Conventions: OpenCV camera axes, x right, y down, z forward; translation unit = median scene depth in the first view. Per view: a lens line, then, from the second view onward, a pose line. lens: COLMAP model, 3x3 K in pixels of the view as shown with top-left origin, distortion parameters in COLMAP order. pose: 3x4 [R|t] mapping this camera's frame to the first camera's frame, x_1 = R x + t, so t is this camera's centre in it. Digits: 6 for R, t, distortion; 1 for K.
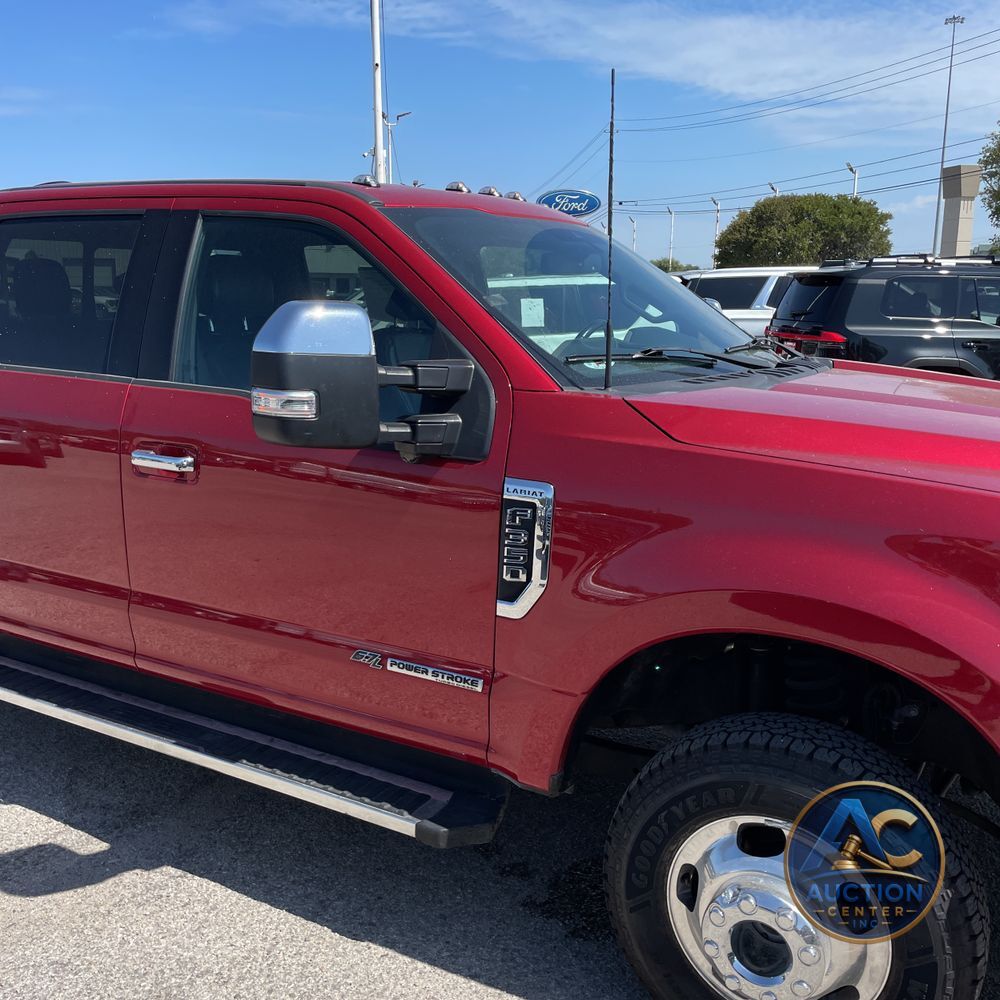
lens RADIAL K [[1009.8, 0, 510.8], [0, 1009.8, 503.5], [0, 0, 1]] dist [0.089075, -0.102678]
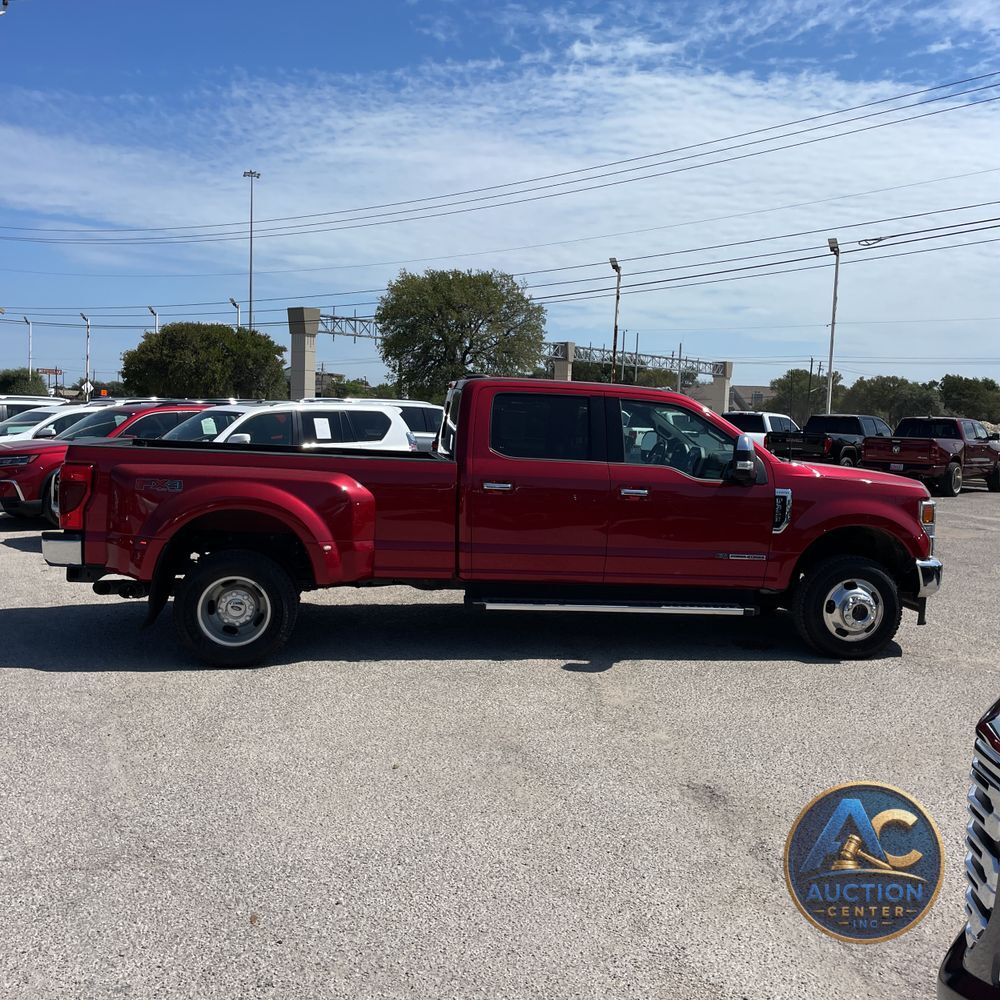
lens RADIAL K [[1009.8, 0, 510.8], [0, 1009.8, 503.5], [0, 0, 1]] dist [0.089075, -0.102678]
pose [[0.779543, -0.027867, 0.625729, -0.194953], [0.096386, 0.992447, -0.075880, 0.013433], [-0.618888, 0.119464, 0.776341, -0.070895]]
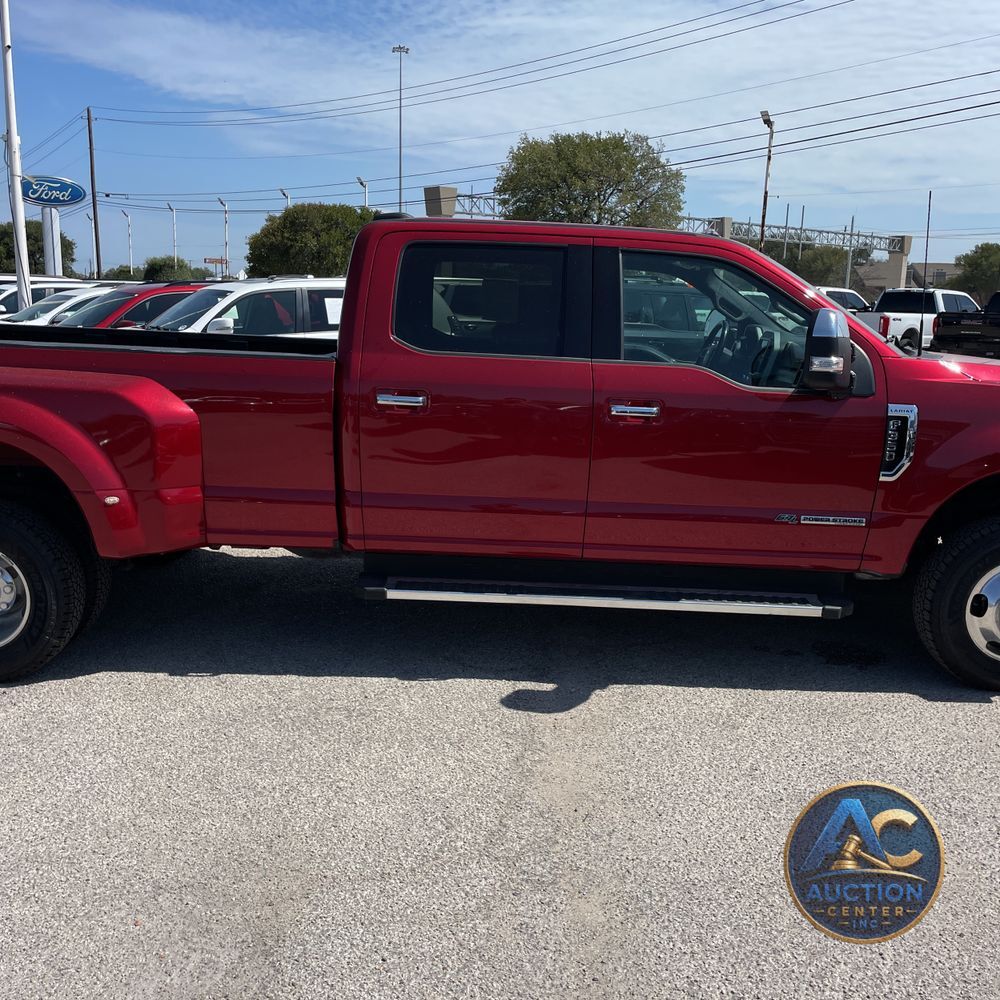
lens RADIAL K [[992.1, 0, 513.3], [0, 992.1, 510.7], [0, 0, 1]] dist [0.118953, -0.169715]
pose [[0.867314, -0.083041, 0.490785, -0.111349], [0.078972, 0.996454, 0.029041, 0.004495], [-0.491456, 0.013570, 0.870797, -0.019230]]
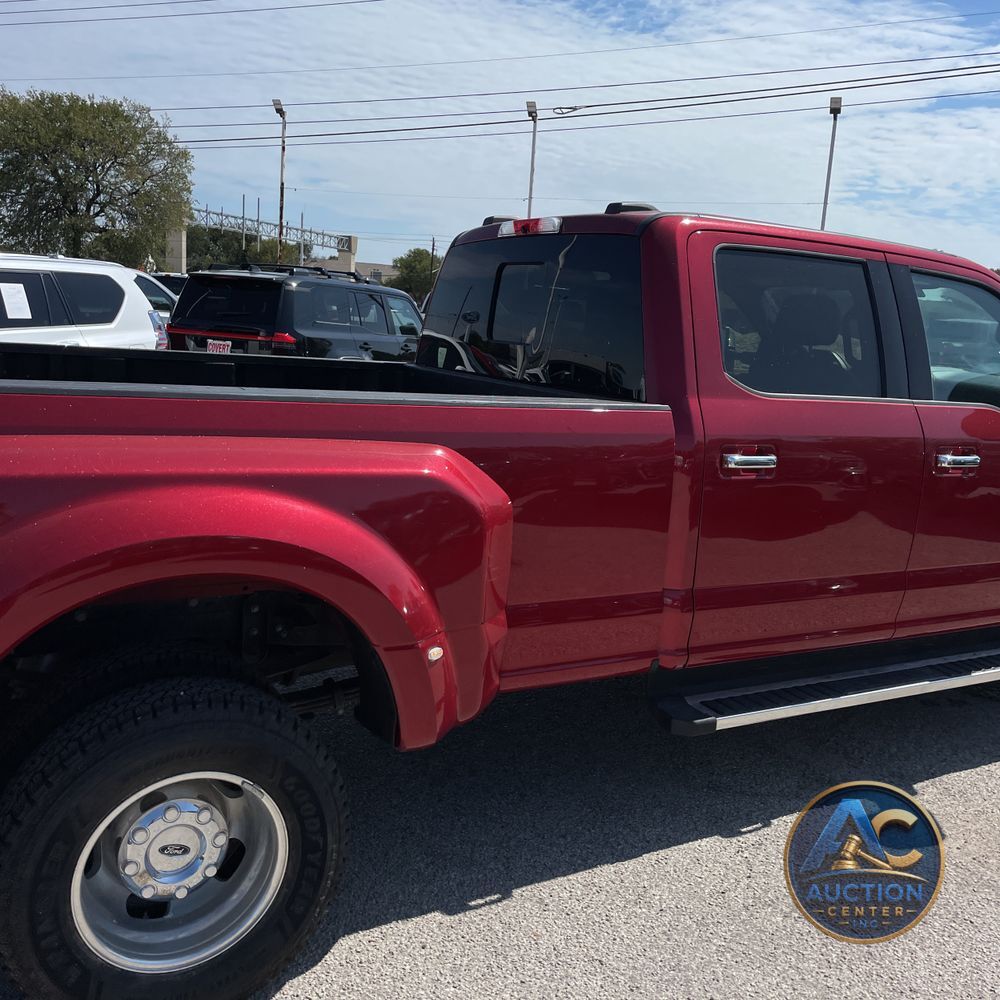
lens RADIAL K [[1003.4, 0, 496.1], [0, 1003.4, 486.5], [0, 0, 1]] dist [0.108820, -0.154675]
pose [[0.493361, -0.119061, 0.861638, -0.155443], [0.119627, 0.990462, 0.068366, -0.014623], [-0.861559, 0.069346, 0.502899, 0.074761]]
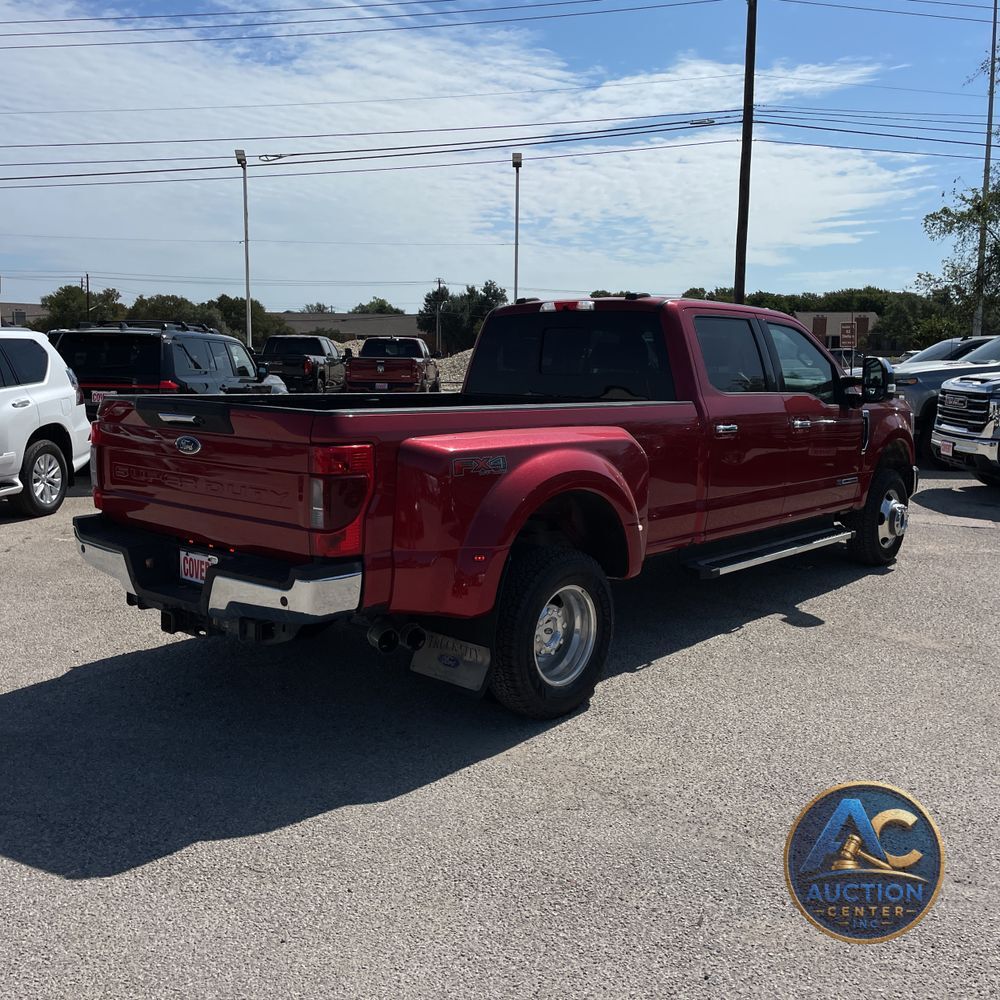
lens RADIAL K [[1022.6, 0, 502.4], [0, 1022.6, 477.6], [0, 0, 1]] dist [0.073834, -0.144167]
pose [[0.178972, -0.117111, 0.976859, -0.250790], [0.192305, 0.977903, 0.082004, -0.021921], [-0.964877, 0.173178, 0.197538, 0.106434]]
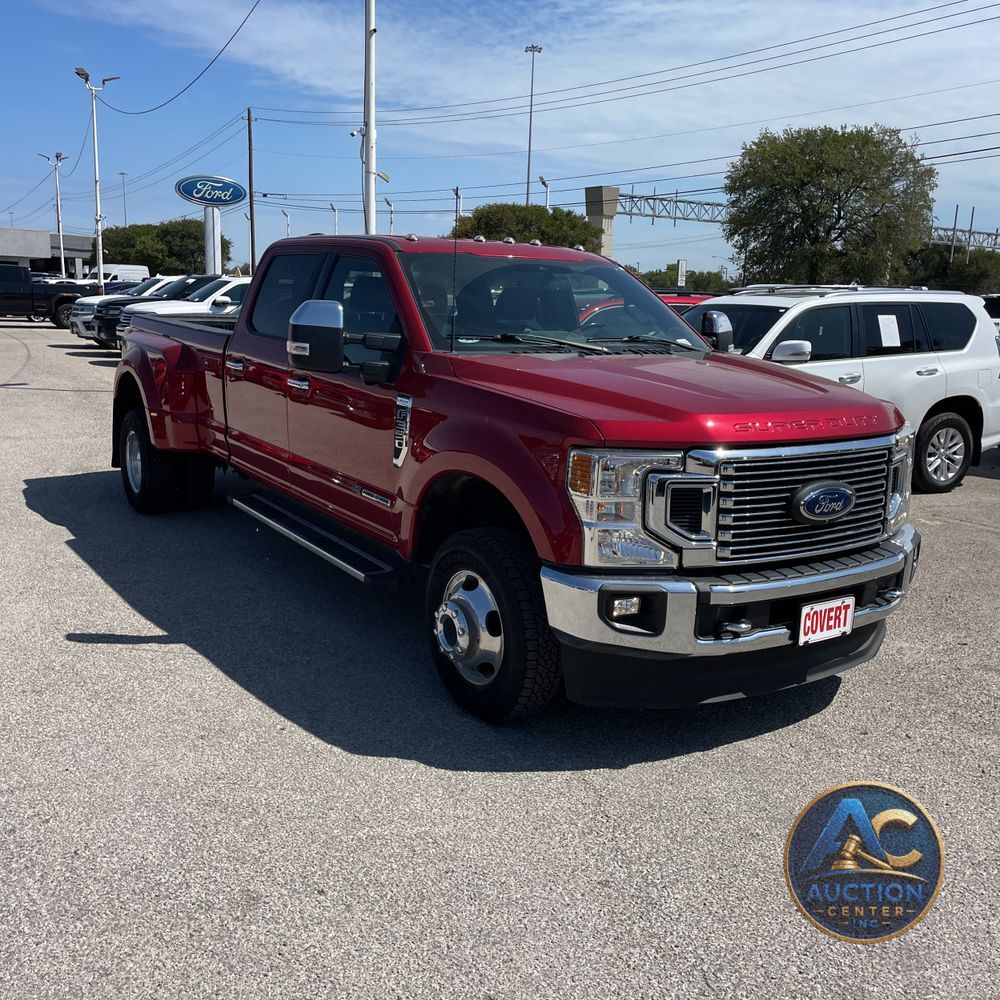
lens RADIAL K [[1003.4, 0, 496.1], [0, 1003.4, 486.5], [0, 0, 1]] dist [0.108820, -0.154675]
pose [[0.912341, -0.042363, 0.407234, -0.203895], [0.047104, 0.998889, -0.001620, -0.018934], [-0.406713, 0.020660, 0.913323, 0.090364]]
